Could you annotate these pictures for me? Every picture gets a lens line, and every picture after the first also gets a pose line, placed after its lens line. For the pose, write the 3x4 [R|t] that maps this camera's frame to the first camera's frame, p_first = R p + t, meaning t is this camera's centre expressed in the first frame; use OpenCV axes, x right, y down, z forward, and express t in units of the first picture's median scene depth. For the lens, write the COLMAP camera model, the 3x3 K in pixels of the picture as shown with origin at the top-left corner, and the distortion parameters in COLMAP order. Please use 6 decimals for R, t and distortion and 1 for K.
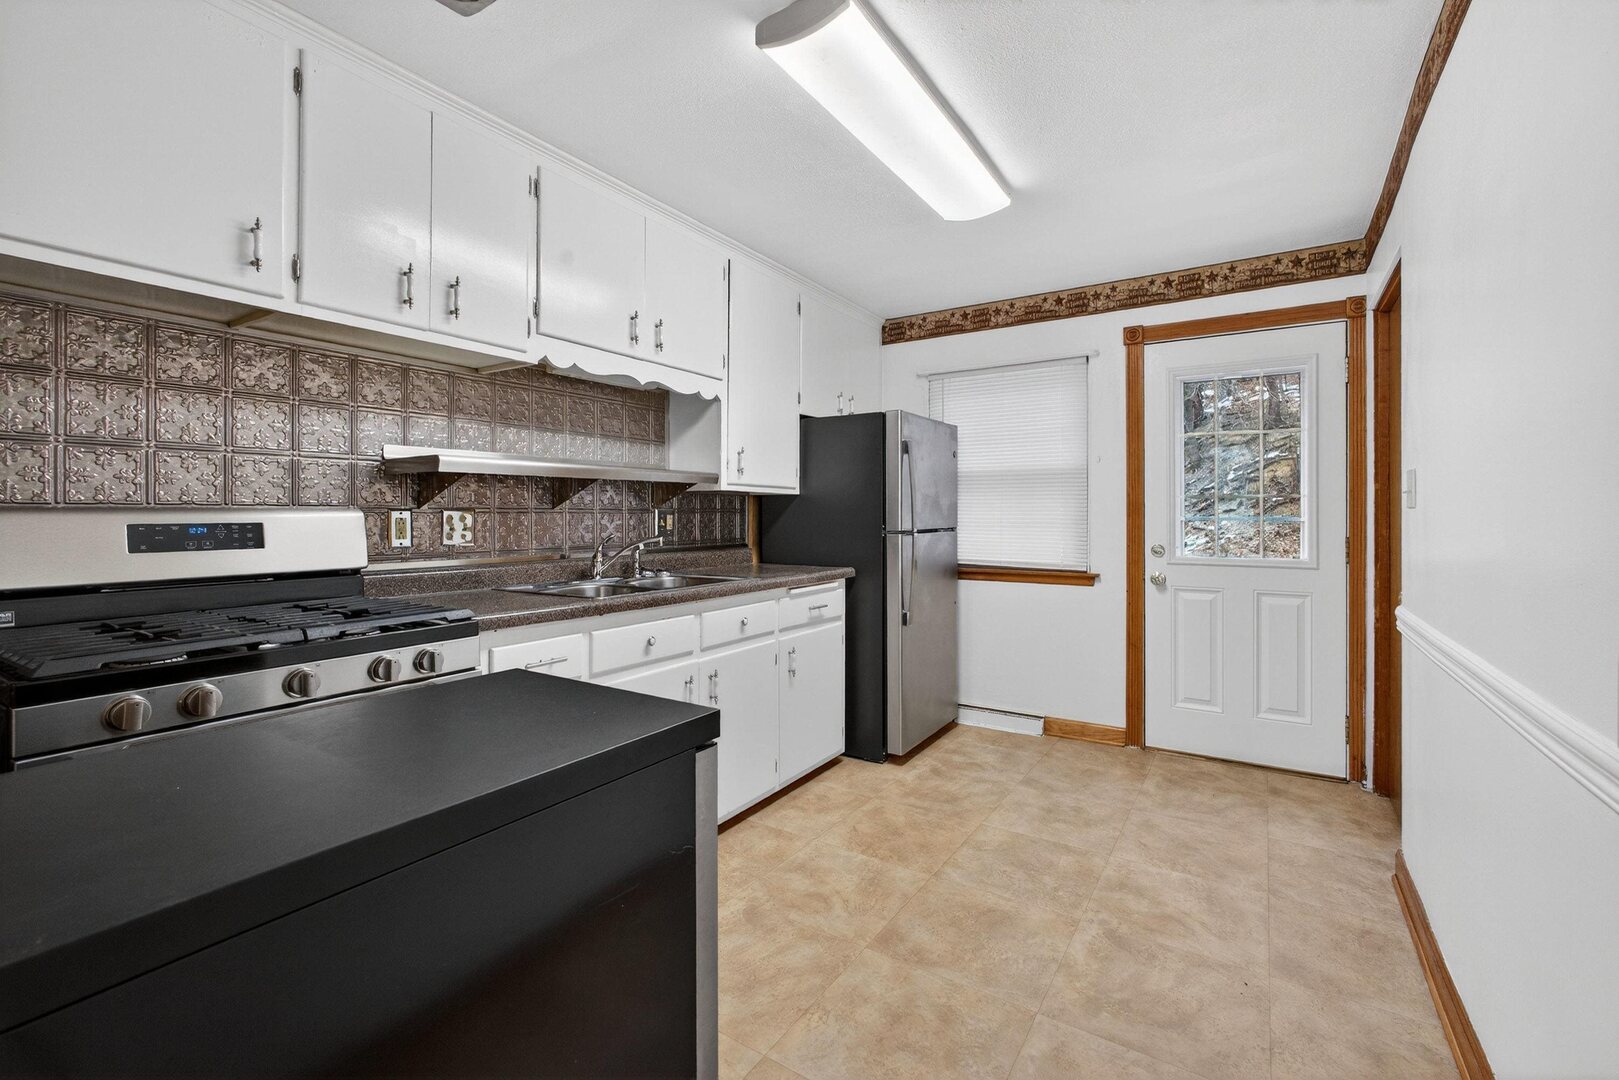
lens RADIAL K [[698.4, 0, 812.9], [0, 698.4, 508.2], [0, 0, 1]] dist [-0.009152, 0.003737]
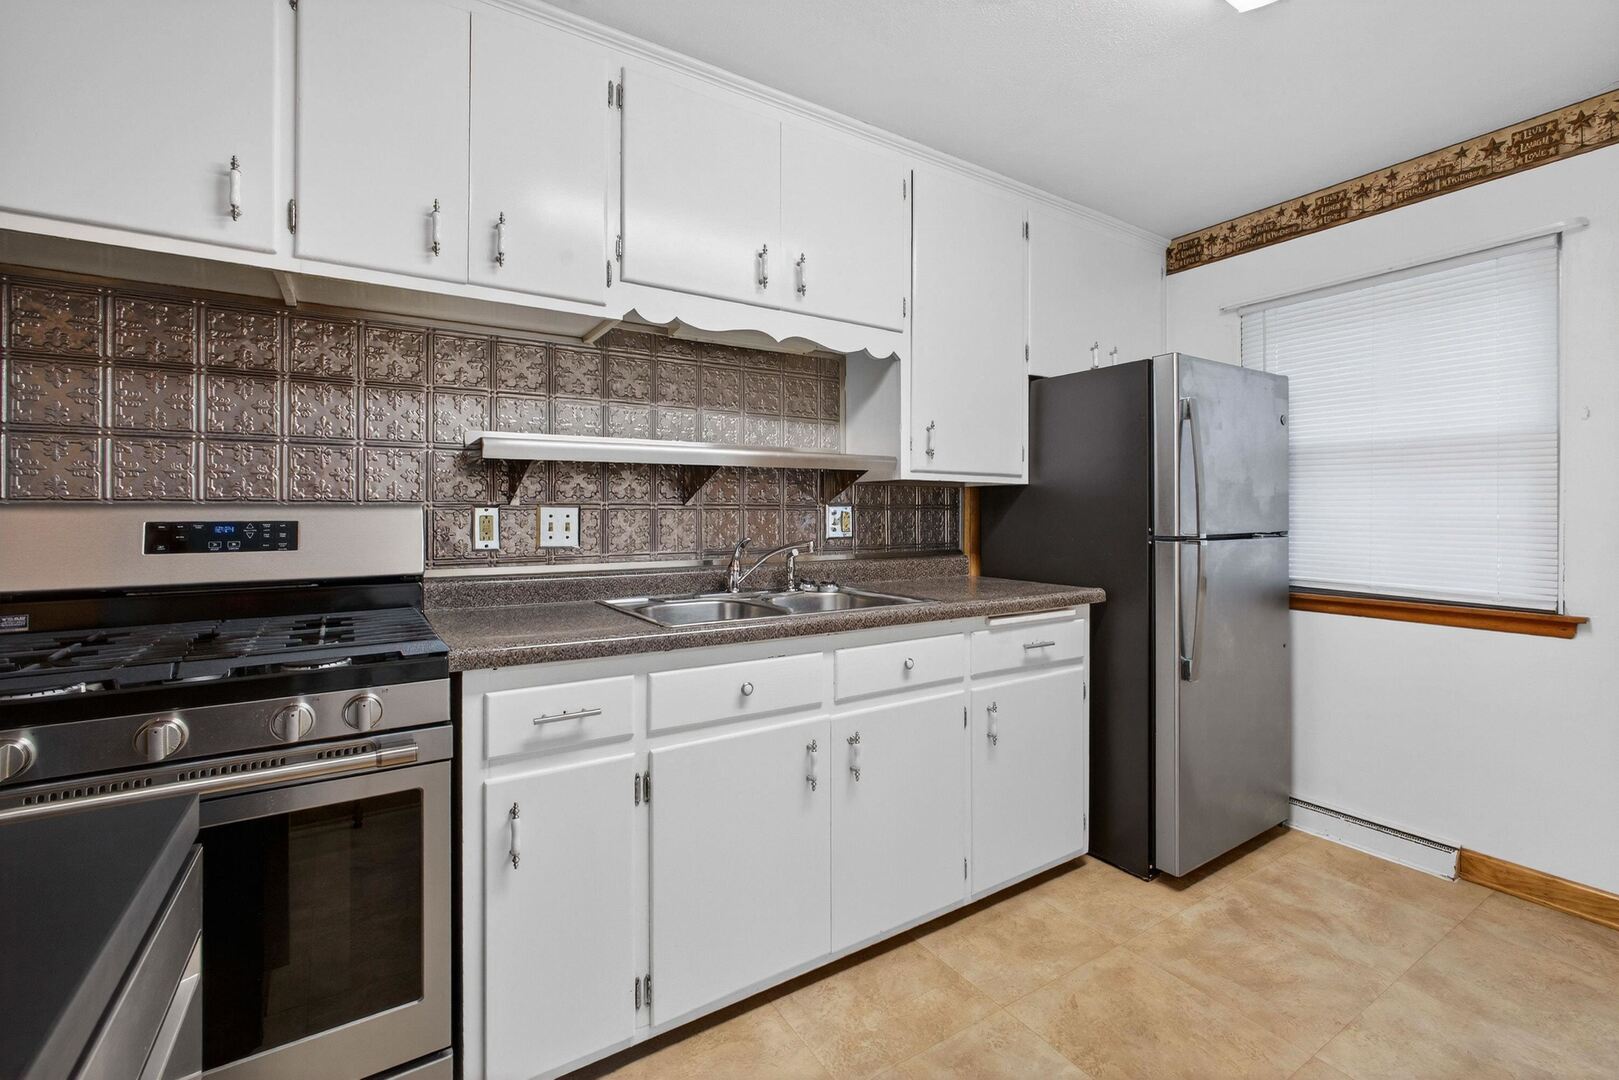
lens RADIAL K [[698.4, 0, 808.8], [0, 698.4, 508.4], [0, 0, 1]] dist [-0.009152, 0.003737]
pose [[0.907427, -0.001145, -0.420208, 0.108914], [0.003121, 0.999987, 0.004014, 0.002503], [0.420198, -0.004954, 0.907419, 0.323970]]
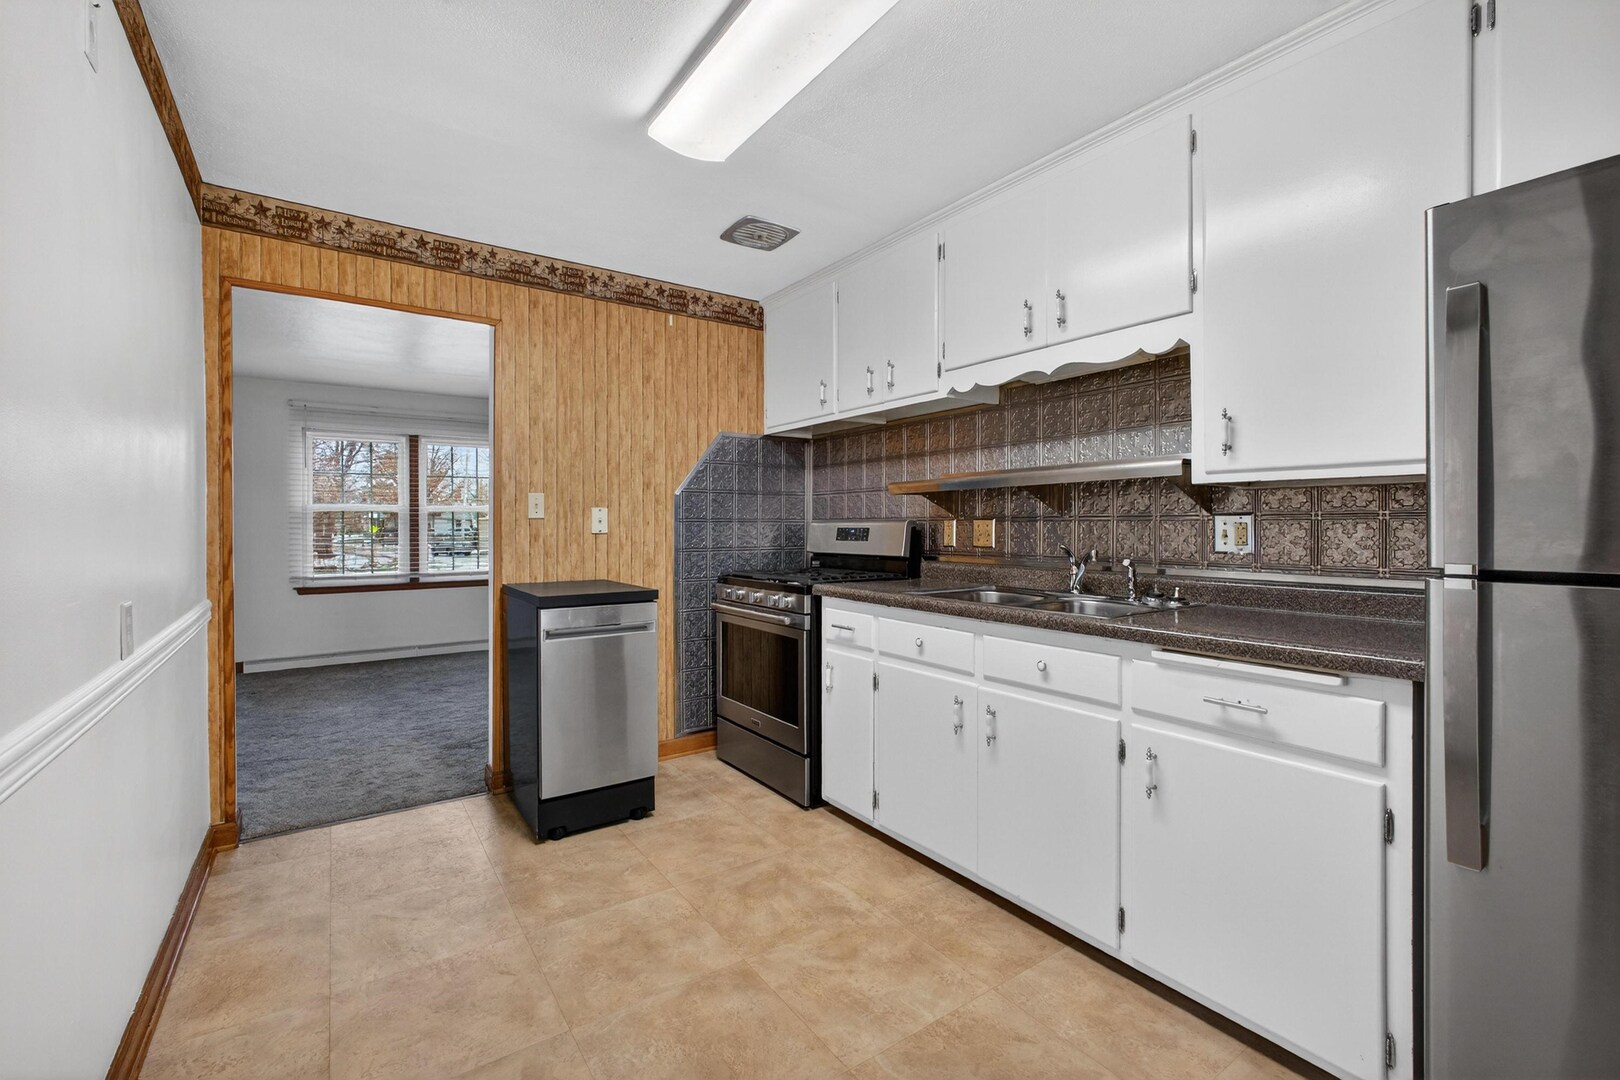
lens RADIAL K [[698.8, 0, 808.3], [0, 698.8, 526.8], [0, 0, 1]] dist [-0.009152, 0.003737]
pose [[-0.385074, 0.003965, -0.922877, 0.695181], [0.010272, 0.999947, 0.000010, 0.011586], [0.922829, -0.009476, -0.385094, 1.074126]]
